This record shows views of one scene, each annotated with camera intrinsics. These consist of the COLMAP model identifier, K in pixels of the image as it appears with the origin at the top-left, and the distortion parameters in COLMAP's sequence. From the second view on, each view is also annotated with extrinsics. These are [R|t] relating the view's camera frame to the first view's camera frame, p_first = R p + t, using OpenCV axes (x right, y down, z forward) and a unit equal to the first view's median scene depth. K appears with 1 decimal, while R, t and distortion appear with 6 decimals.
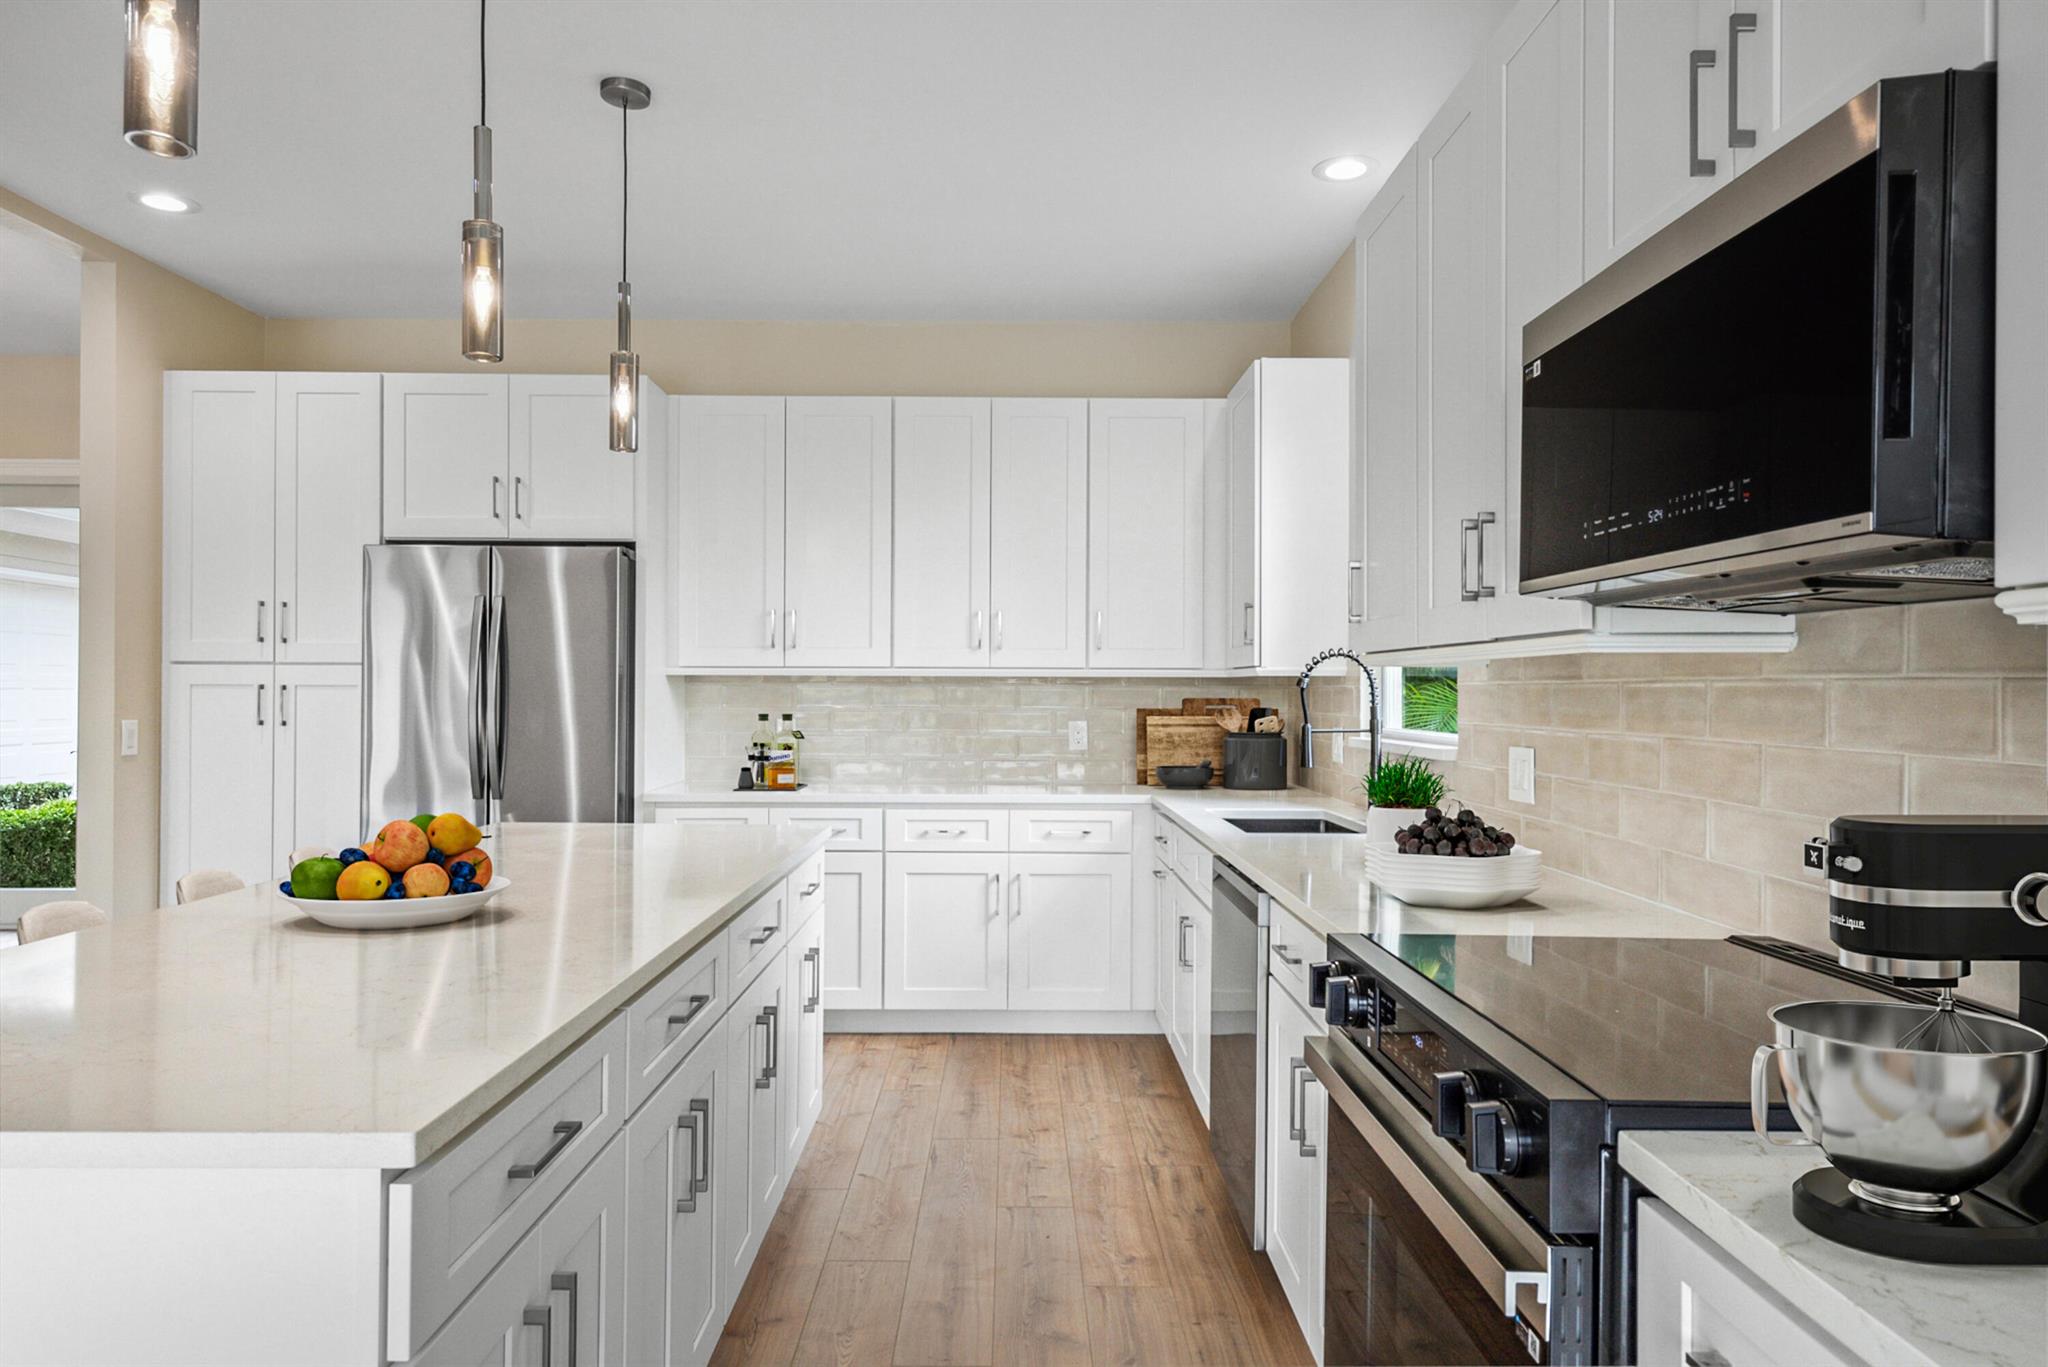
lens RADIAL K [[1259.5, 0, 1023.0], [0, 1259.5, 688.8], [0, 0, 1]] dist [-0.000427, -0.000028]
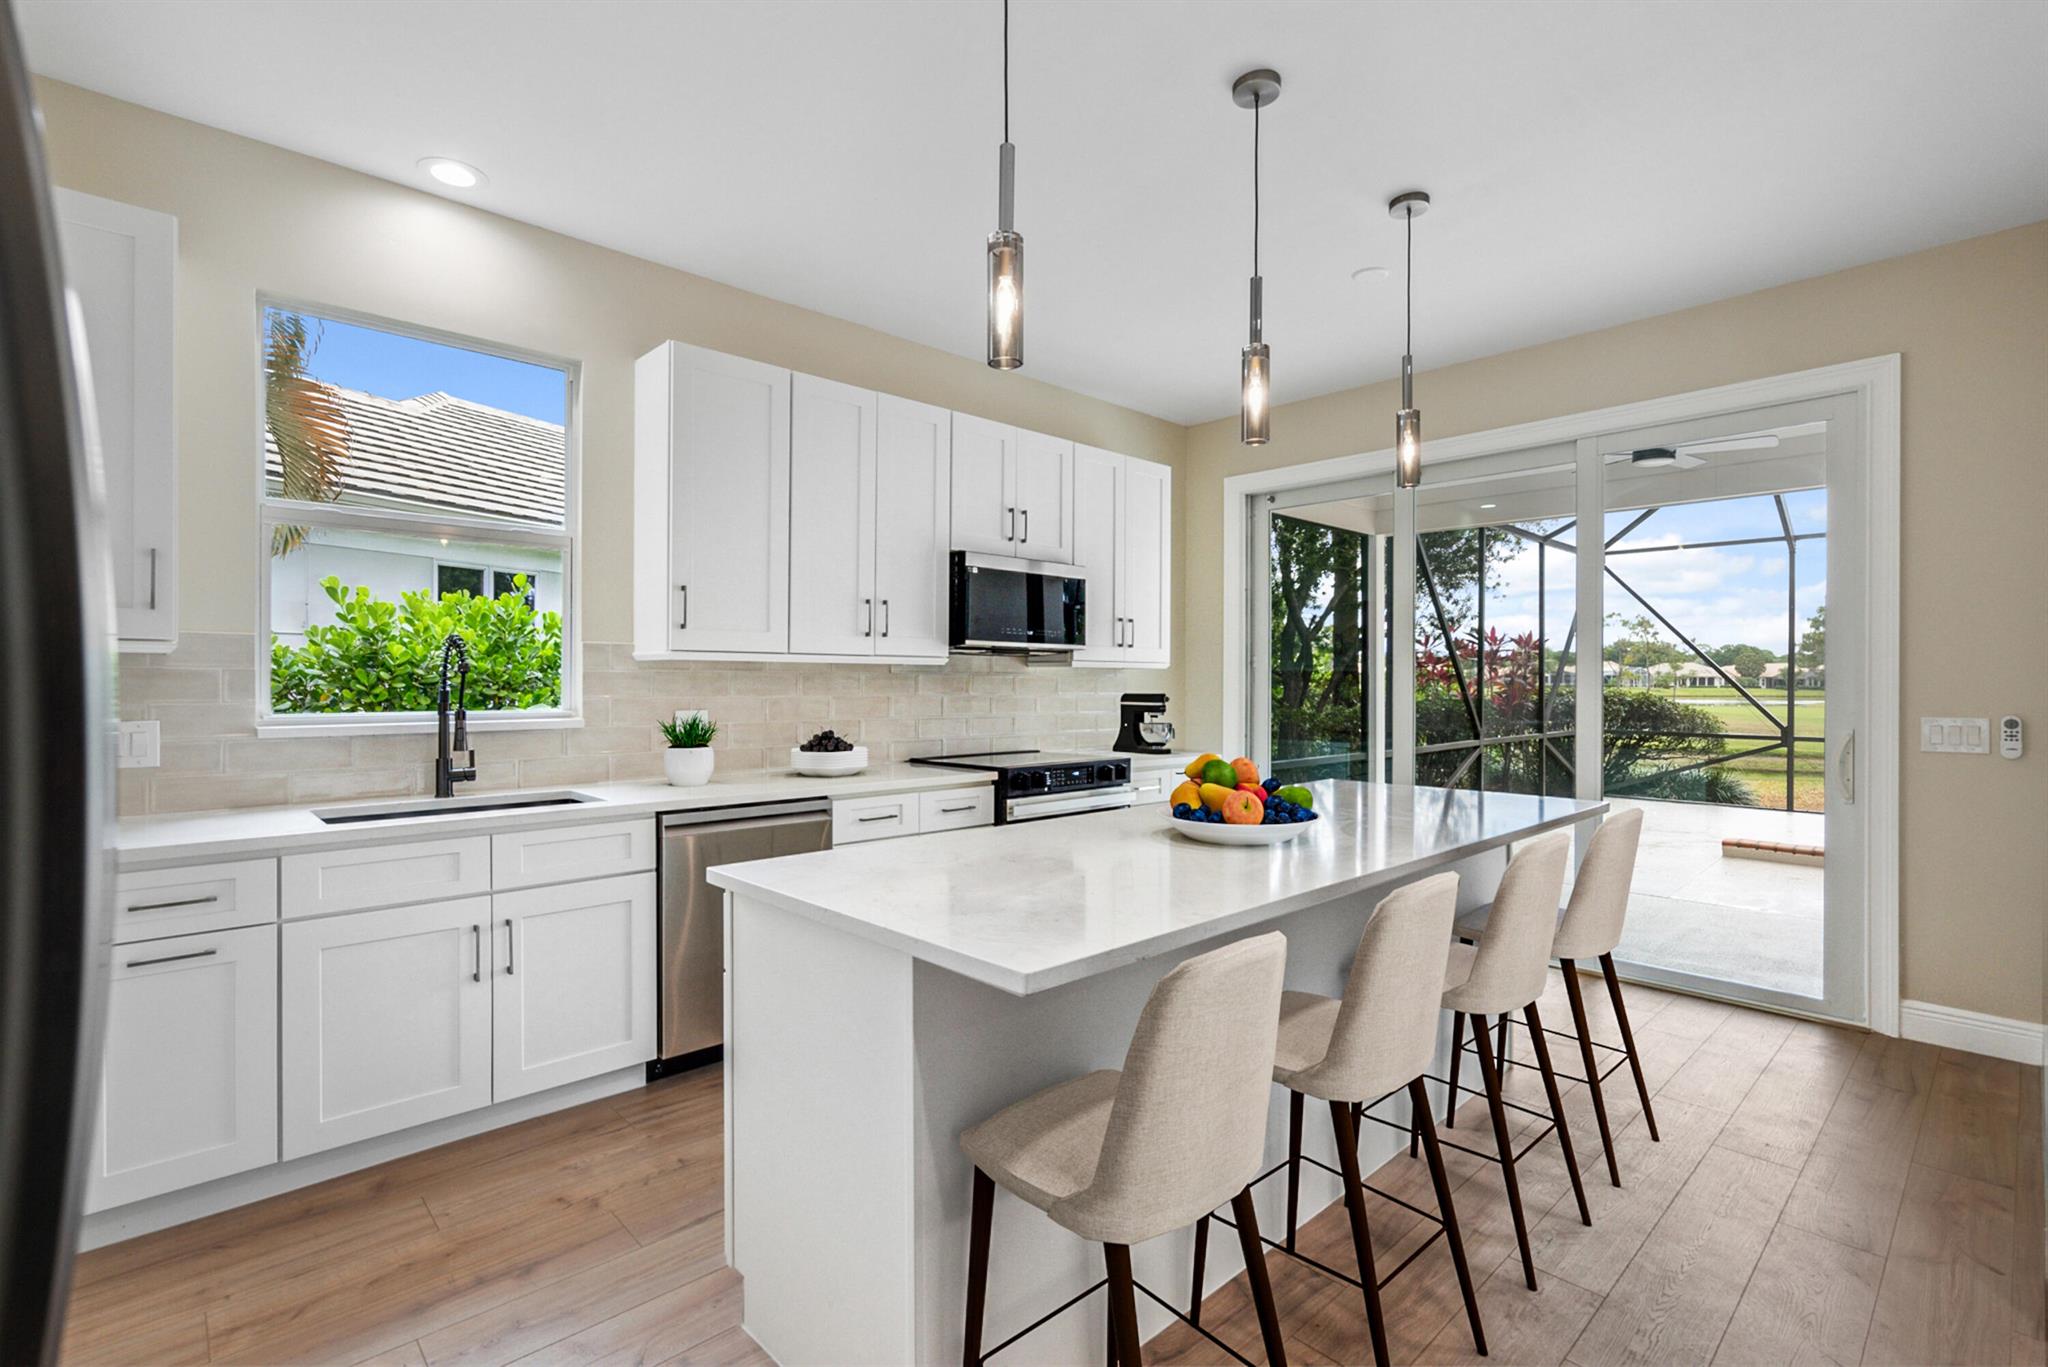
lens RADIAL K [[939.6, 0, 1017.2], [0, 939.6, 683.7], [0, 0, 1]] dist [-0.002658, -0.000014]
pose [[-0.673572, -0.005814, 0.739099, -0.609346], [-0.006003, 0.999979, 0.002395, 0.004344], [-0.739097, -0.002824, -0.673593, 1.132935]]
